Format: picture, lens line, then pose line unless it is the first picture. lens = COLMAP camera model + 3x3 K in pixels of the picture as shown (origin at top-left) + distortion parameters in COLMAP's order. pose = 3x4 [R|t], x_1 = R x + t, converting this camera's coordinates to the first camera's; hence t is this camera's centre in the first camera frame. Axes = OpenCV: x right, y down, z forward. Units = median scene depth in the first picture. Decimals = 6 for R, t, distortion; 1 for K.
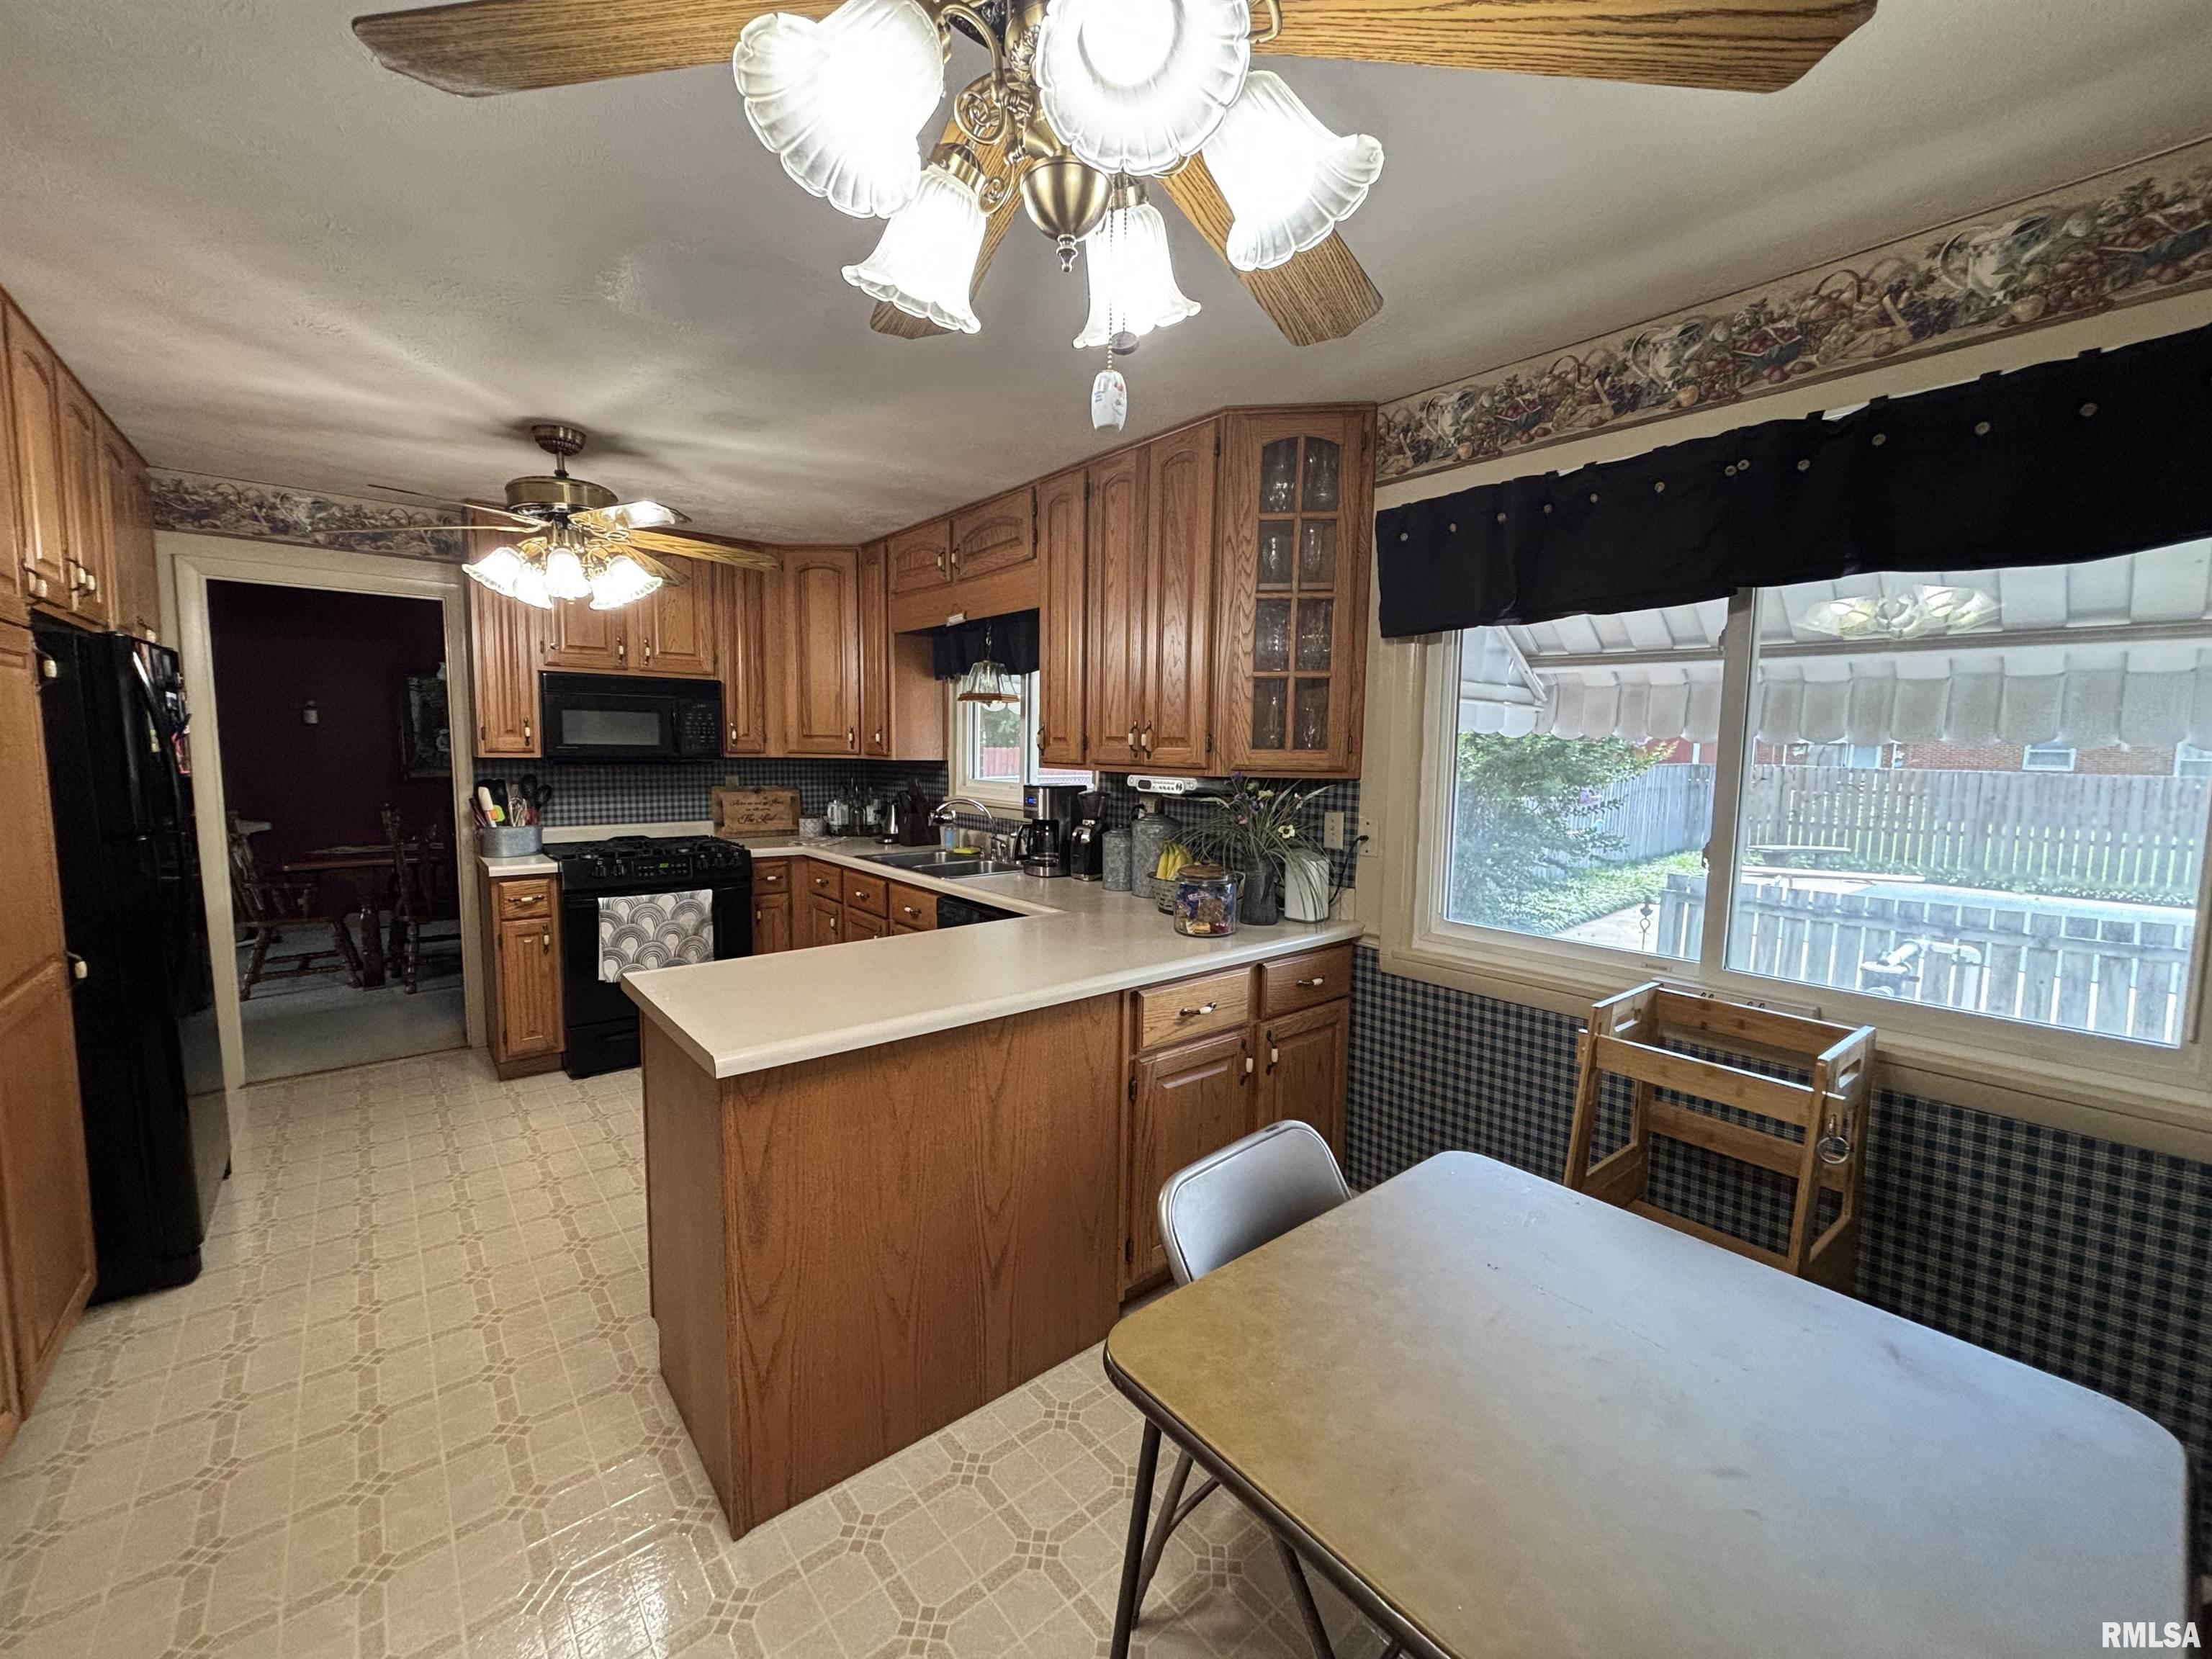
lens RADIAL K [[873.6, 0, 1105.9], [0, 873.6, 825.5], [0, 0, 1]] dist [0.002187, -0.000256]
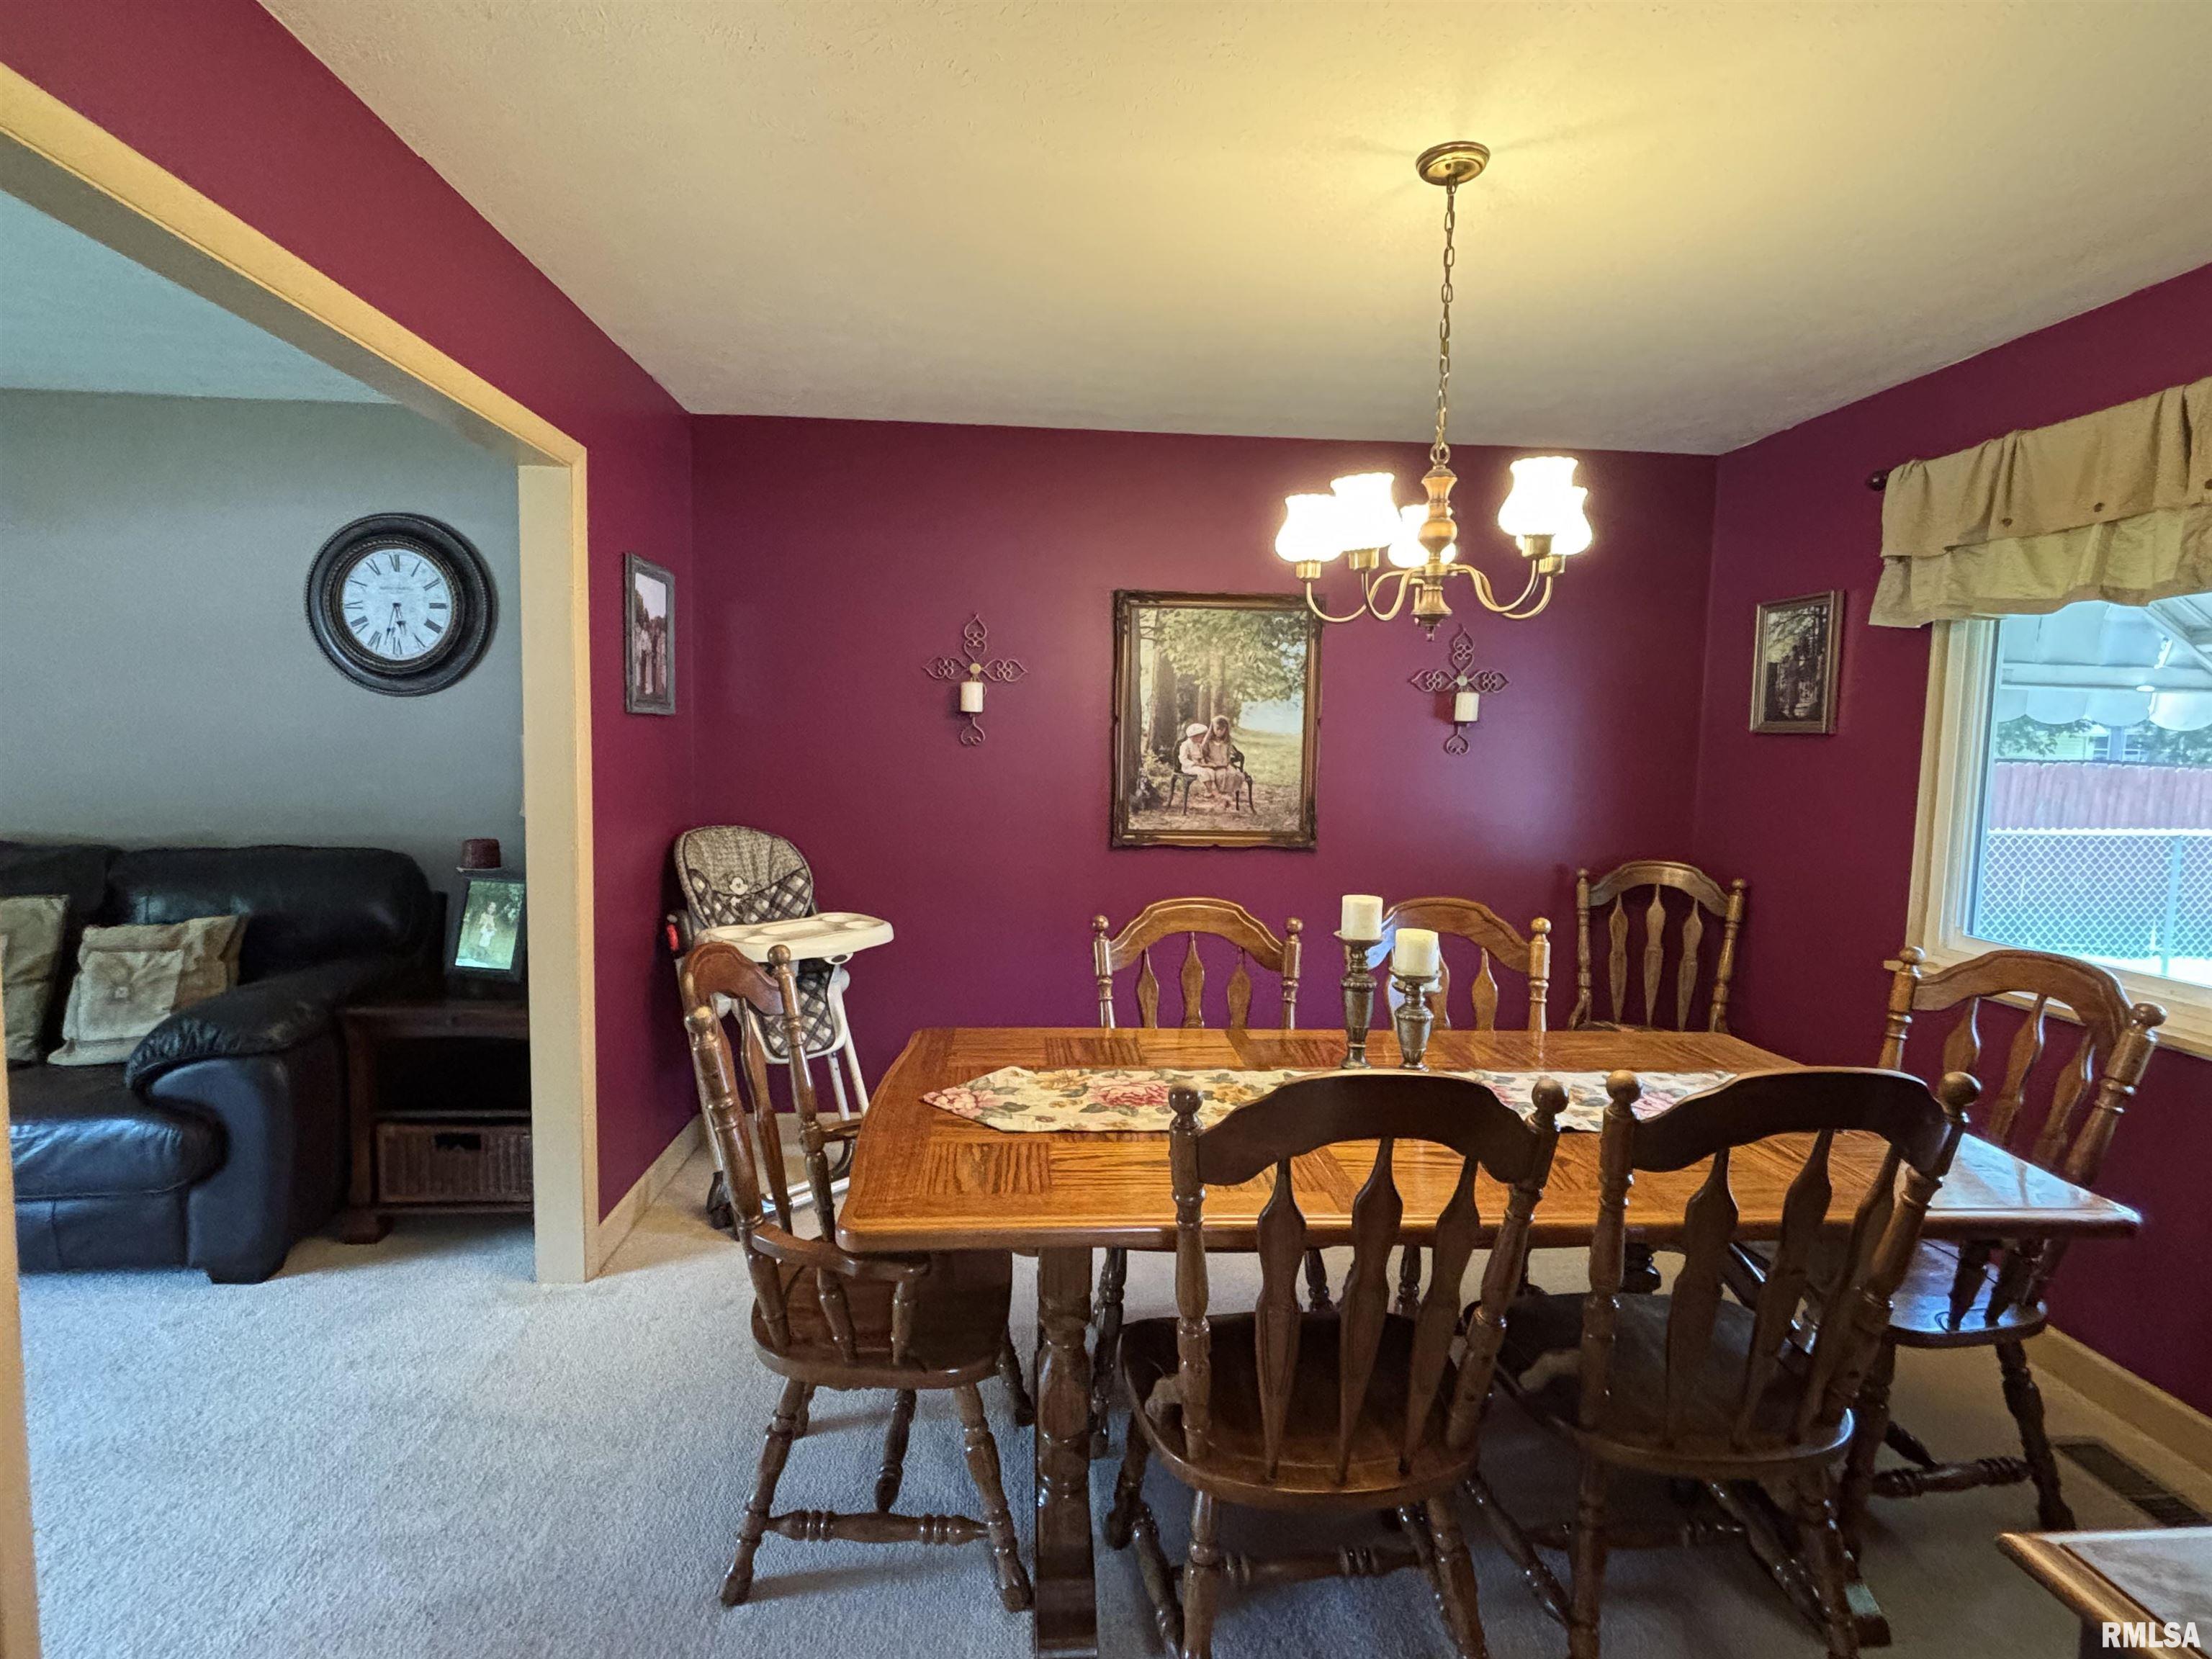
lens RADIAL K [[1087.2, 0, 1101.5], [0, 1087.2, 824.7], [0, 0, 1]] dist [0.038735, -0.035867]
pose [[0.806431, 0.046337, -0.589510, -0.474454], [-0.060179, 0.998180, -0.003864, -0.054544], [0.588258, 0.038592, 0.807752, 0.535867]]
